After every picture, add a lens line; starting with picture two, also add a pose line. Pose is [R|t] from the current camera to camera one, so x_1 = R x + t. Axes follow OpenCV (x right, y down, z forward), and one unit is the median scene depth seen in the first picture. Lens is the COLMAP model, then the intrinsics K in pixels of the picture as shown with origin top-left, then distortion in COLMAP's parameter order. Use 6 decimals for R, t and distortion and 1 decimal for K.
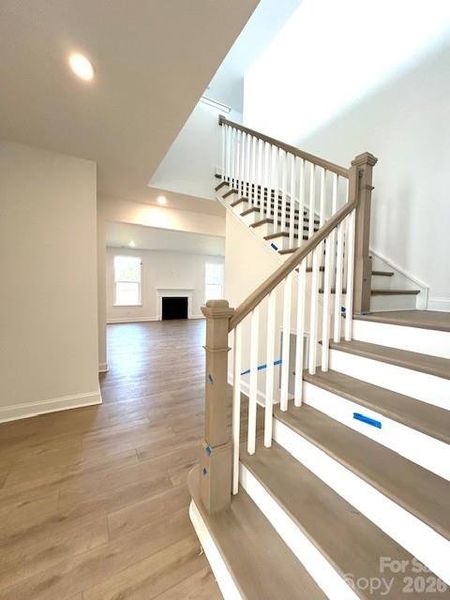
lens RADIAL K [[250.3, 0, 225.0], [0, 250.3, 300.0], [0, 0, 1]] dist [0.024697, -0.000039]
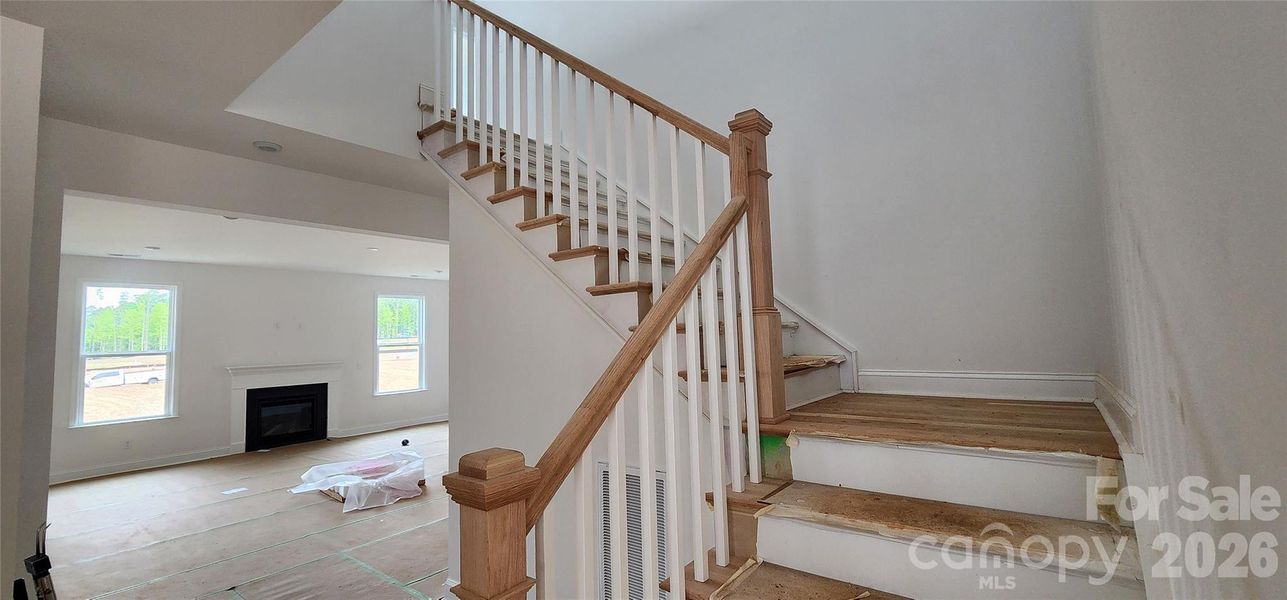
lens RADIAL K [[558.0, 0, 643.5], [0, 558.0, 300.0], [0, 0, 1]] dist [-0.002756, -0.000453]
pose [[0.925989, -0.027303, 0.376562, -0.067019], [0.070097, 0.992473, -0.100414, -0.066776], [-0.370986, 0.119378, 0.920933, 0.054140]]
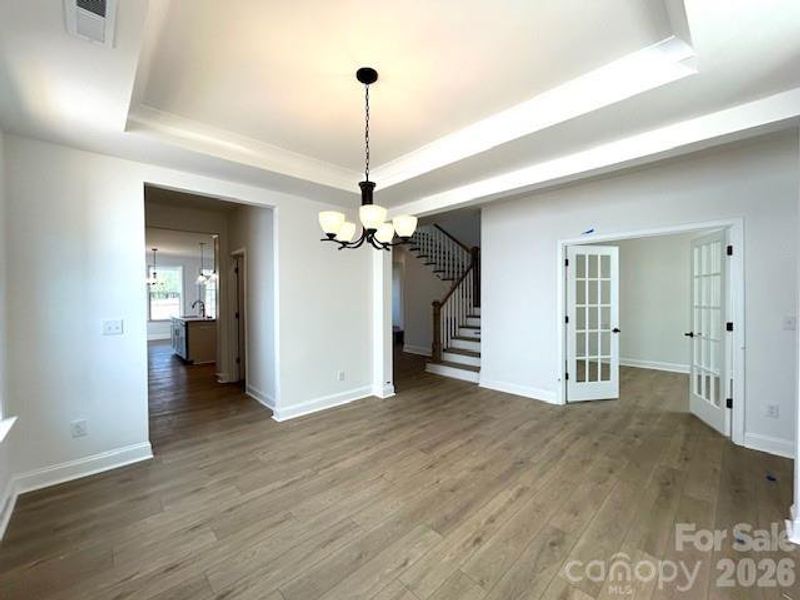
lens RADIAL K [[333.7, 0, 400.0], [0, 333.7, 300.0], [0, 0, 1]] dist [0.024697, -0.000039]
pose [[0.967630, -0.033204, 0.250181, -0.841748], [0.041811, 0.998700, -0.029165, 0.057040], [-0.248887, 0.038681, 0.967760, -1.659040]]
